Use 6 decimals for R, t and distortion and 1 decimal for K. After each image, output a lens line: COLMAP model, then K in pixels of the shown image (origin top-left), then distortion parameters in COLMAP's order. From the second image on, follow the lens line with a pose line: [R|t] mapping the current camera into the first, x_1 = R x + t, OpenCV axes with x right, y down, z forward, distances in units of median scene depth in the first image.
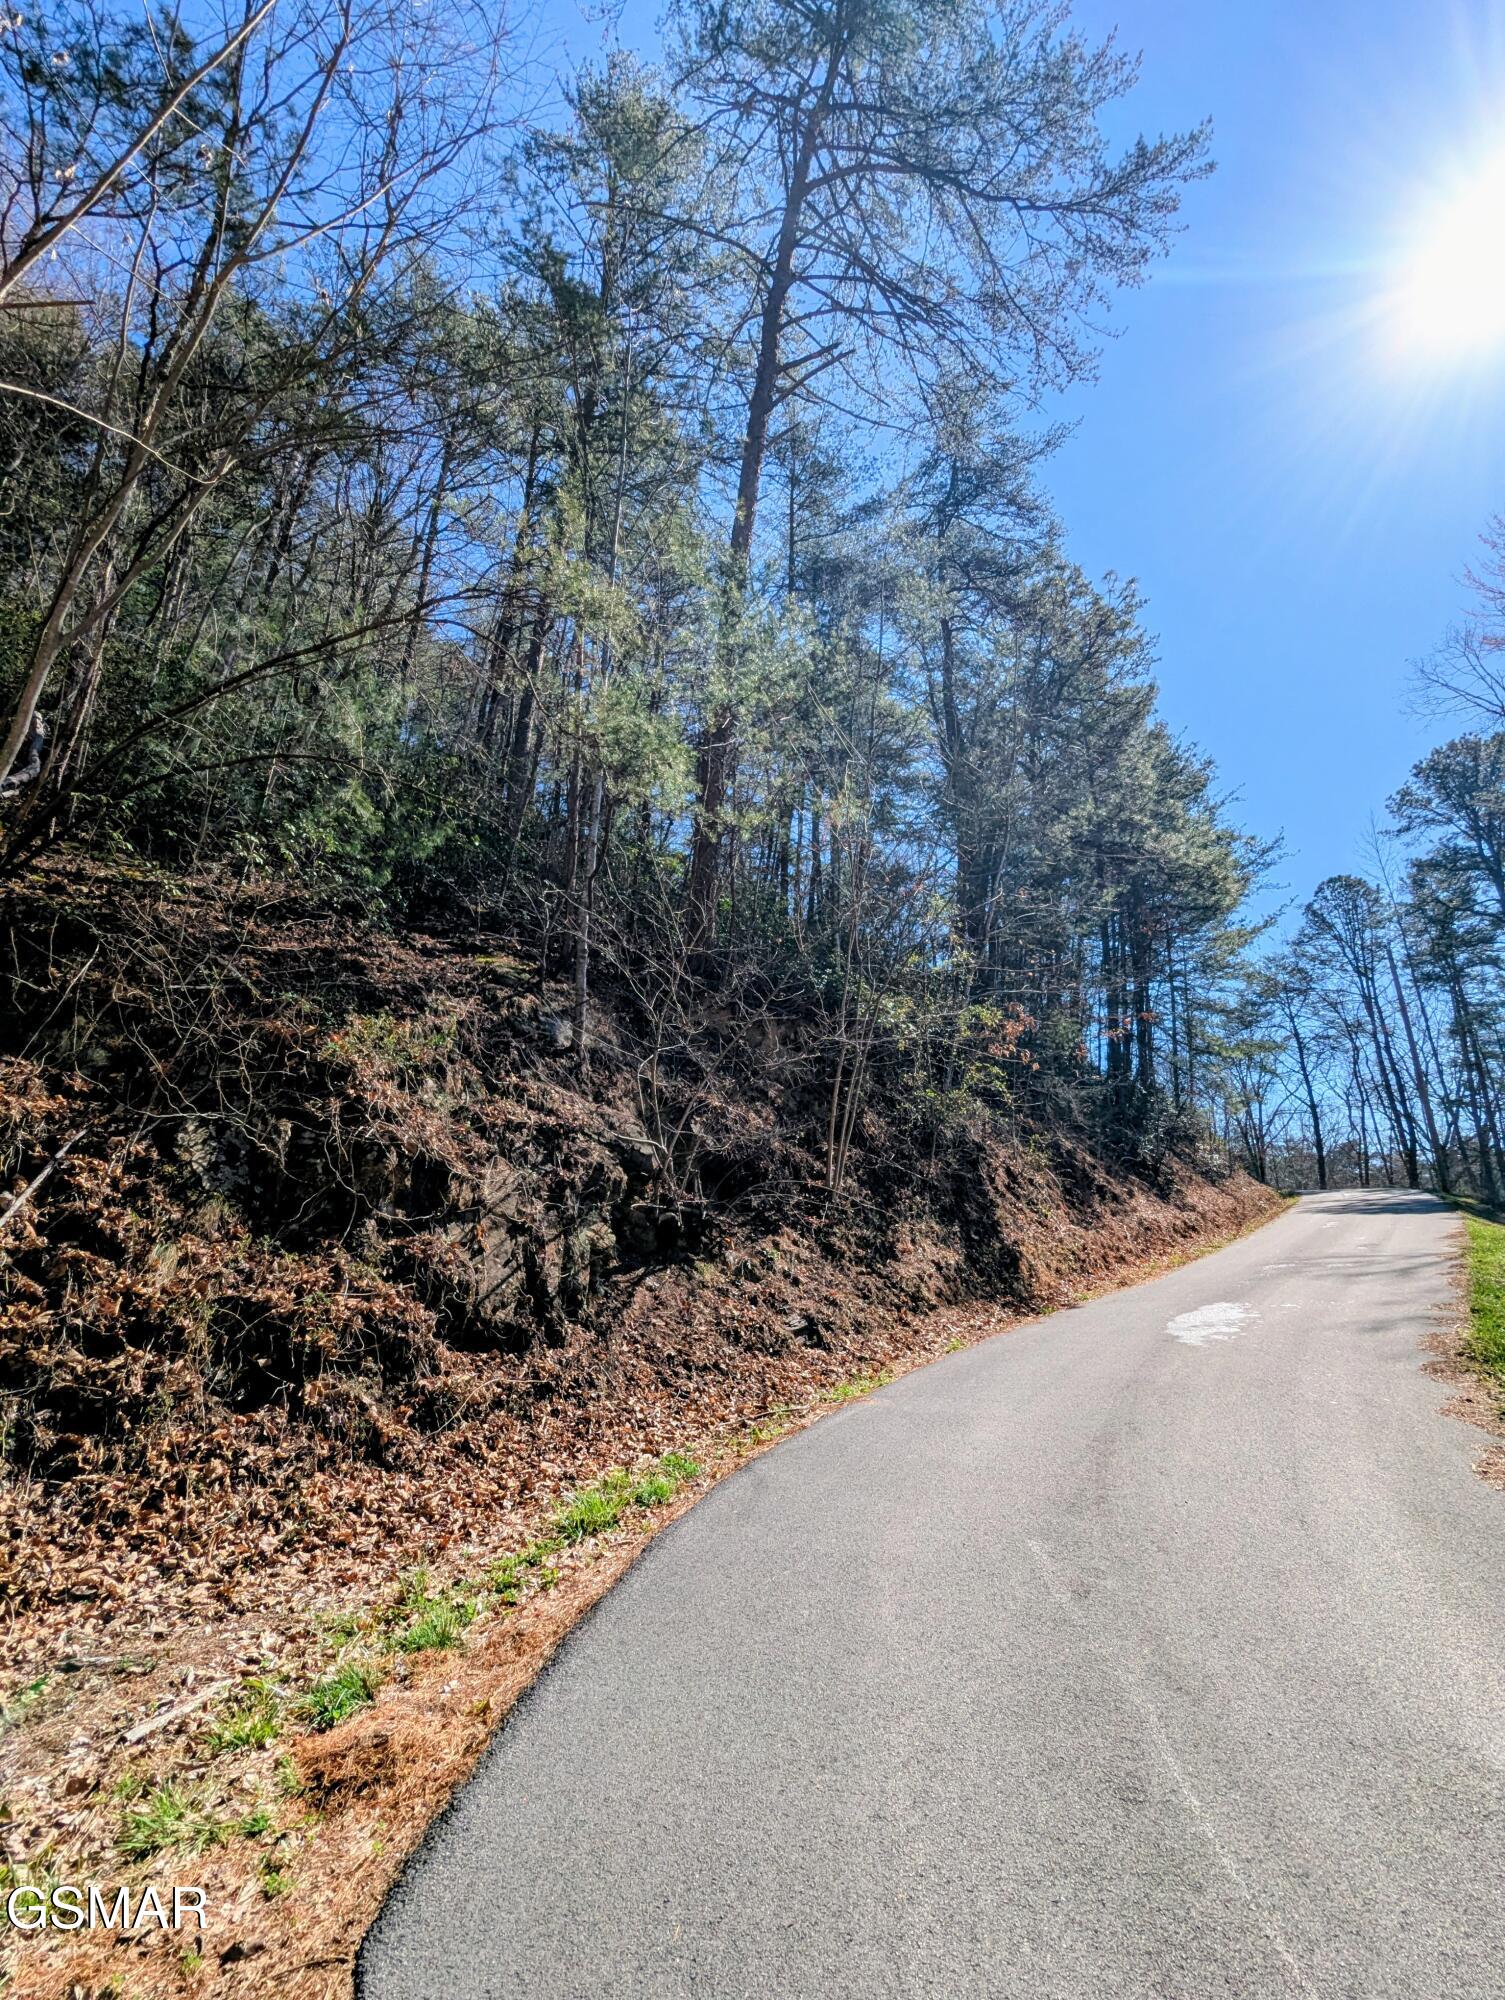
lens RADIAL K [[932.6, 0, 751.9], [0, 932.6, 1000.2], [0, 0, 1]] dist [0.000443, 0.000104]
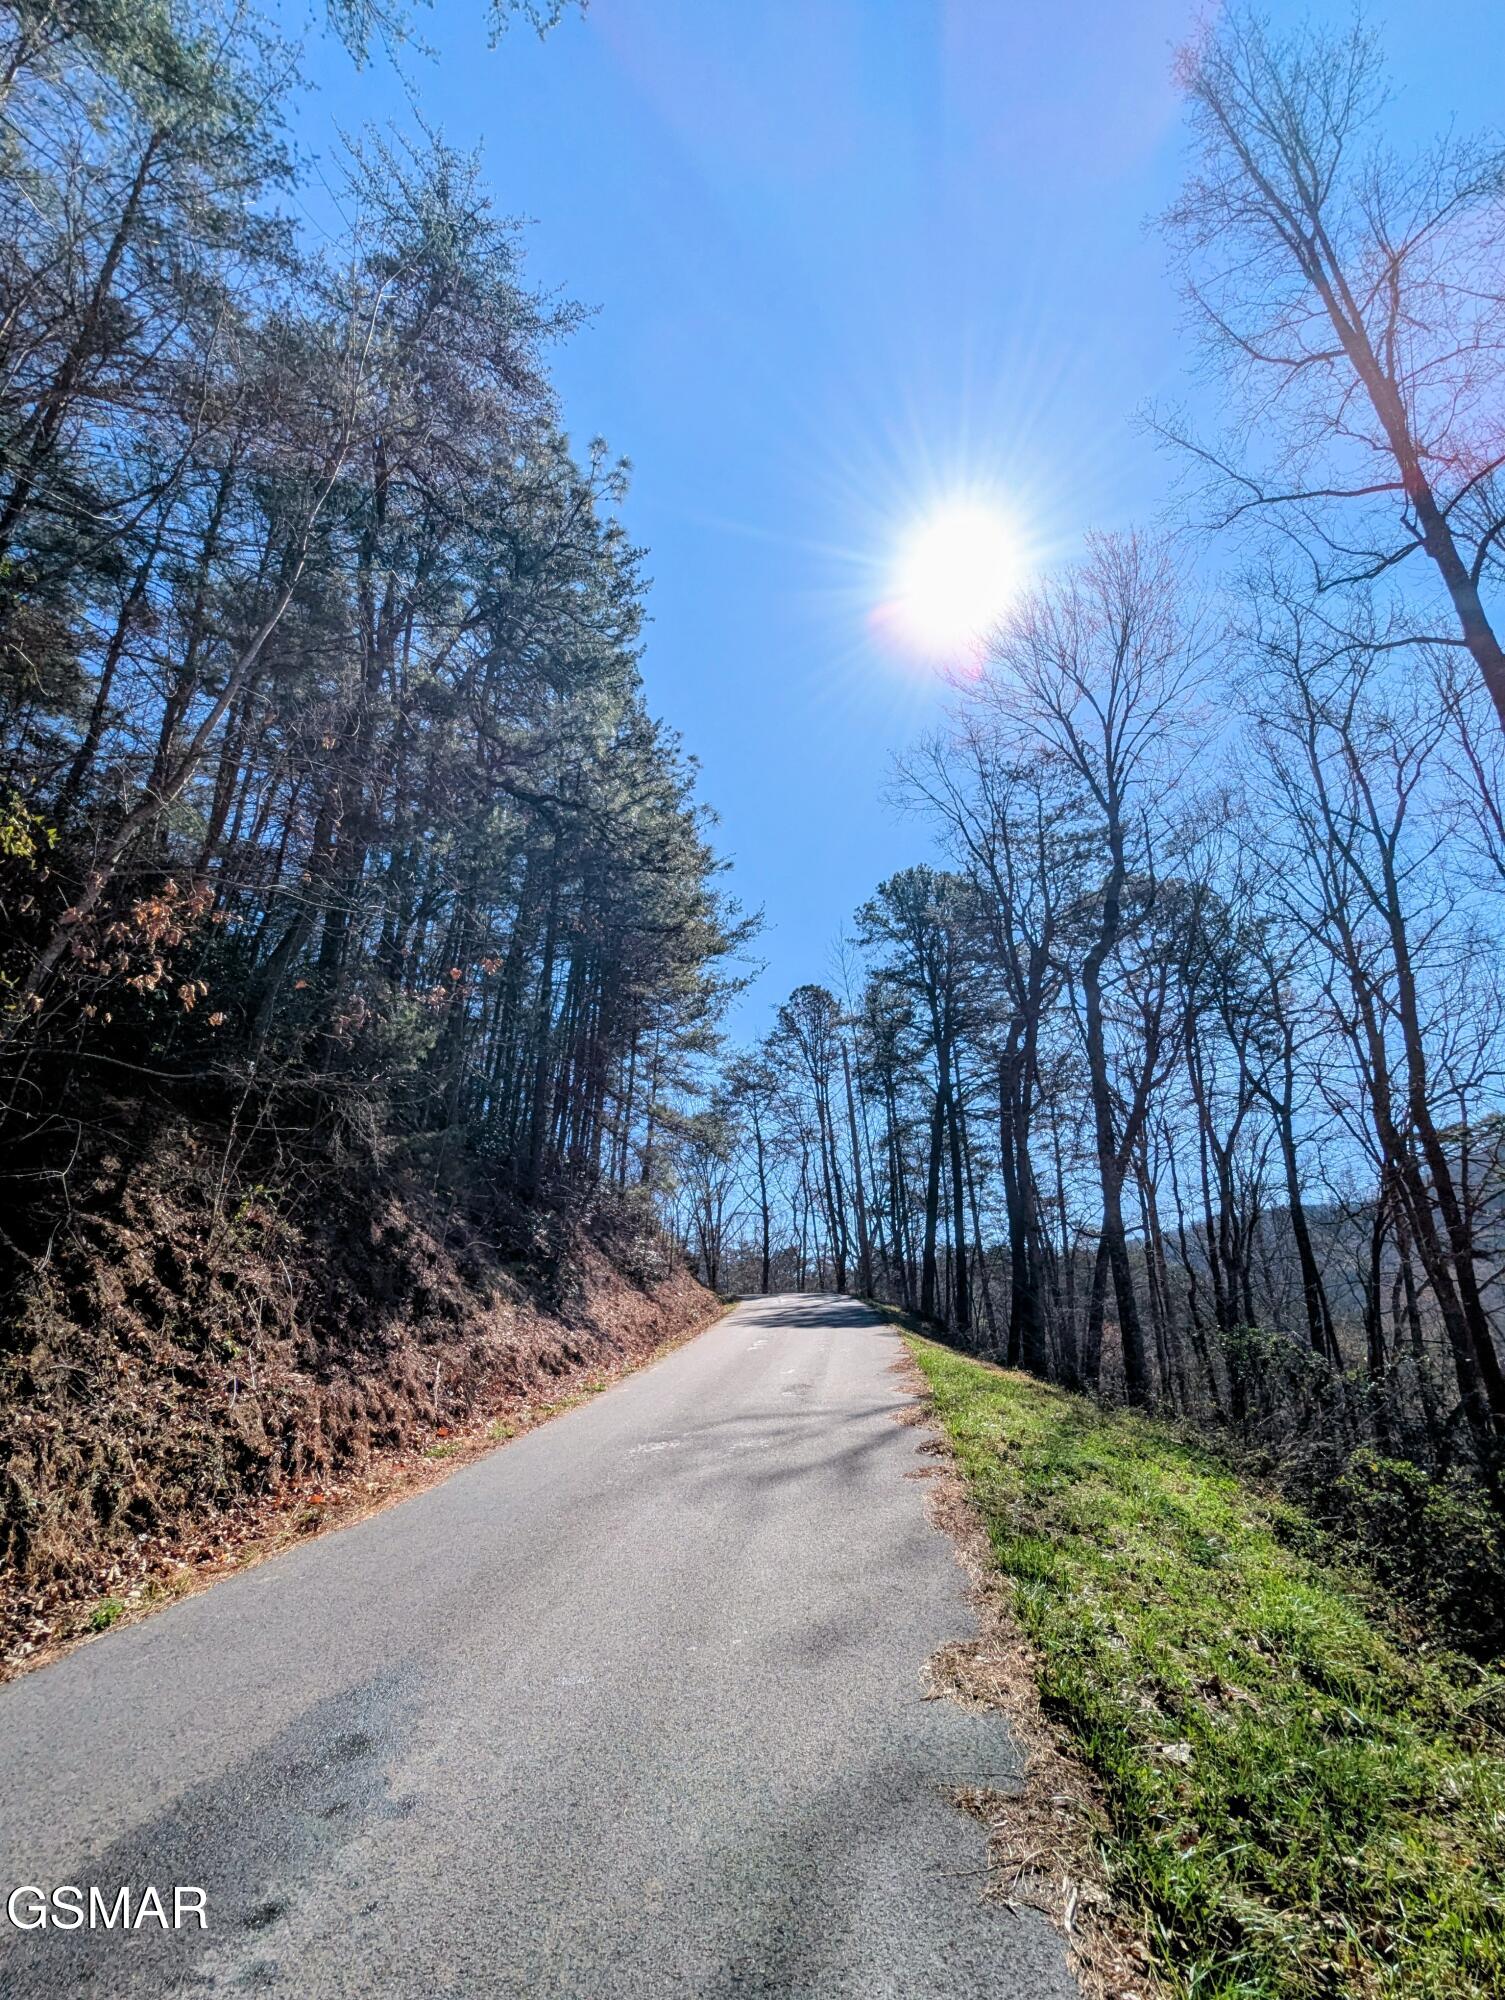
lens RADIAL K [[932.6, 0, 753.3], [0, 932.6, 1000.1], [0, 0, 1]] dist [0.000443, 0.000104]
pose [[0.865370, 0.156969, 0.475916, 0.083941], [-0.108032, 0.985782, -0.128698, 0.024765], [-0.489351, 0.059957, 0.870024, 0.128900]]
